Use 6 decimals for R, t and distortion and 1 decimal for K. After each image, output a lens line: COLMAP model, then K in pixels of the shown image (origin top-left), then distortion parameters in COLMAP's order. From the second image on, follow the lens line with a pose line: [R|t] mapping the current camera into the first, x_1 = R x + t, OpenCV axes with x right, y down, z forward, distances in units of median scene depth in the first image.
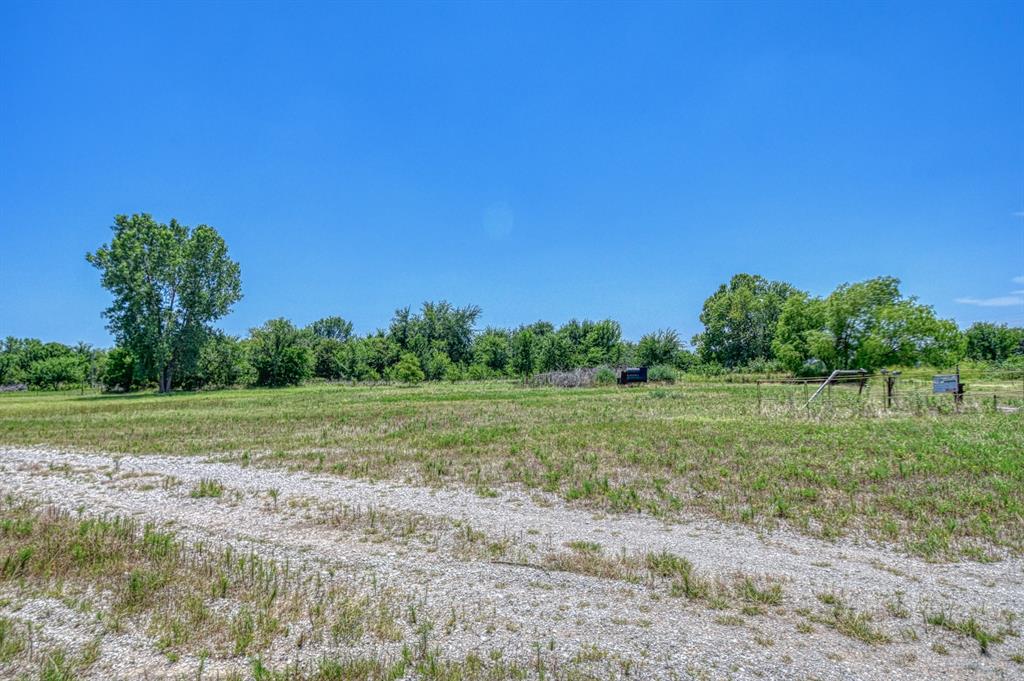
lens RADIAL K [[554.7, 0, 511.0], [0, 554.7, 342.4], [0, 0, 1]] dist [-0.013227, -0.003856]
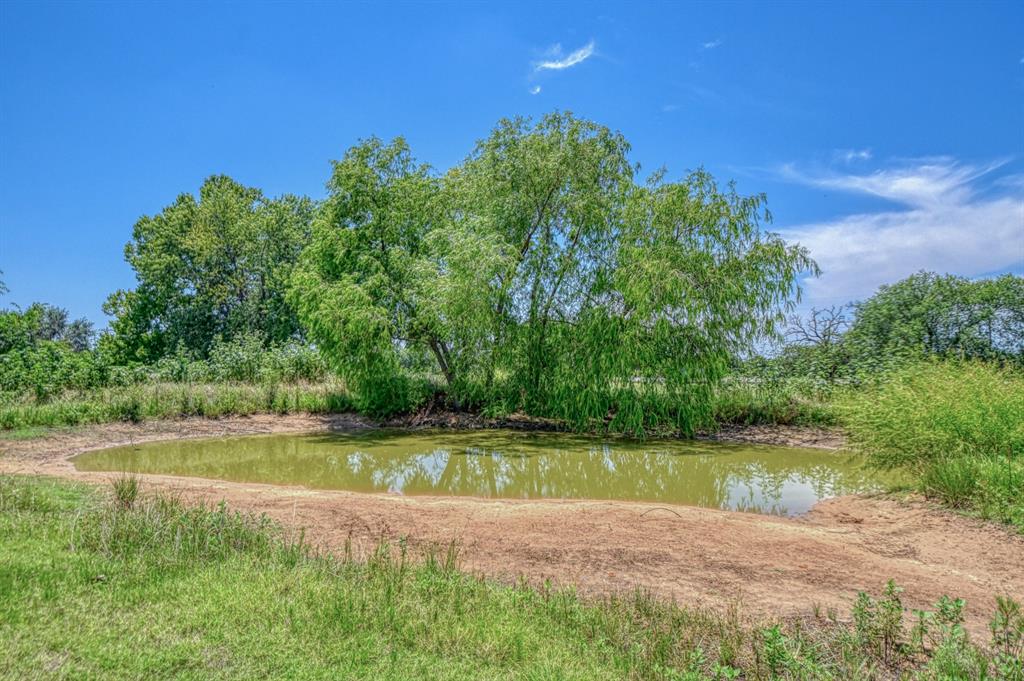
lens RADIAL K [[554.7, 0, 510.1], [0, 554.7, 336.8], [0, 0, 1]] dist [-0.013227, -0.003856]
pose [[0.658172, 0.048219, 0.751322, 0.089055], [-0.045597, 0.998668, -0.024150, 0.008702], [-0.751486, -0.018363, 0.659494, 0.193866]]
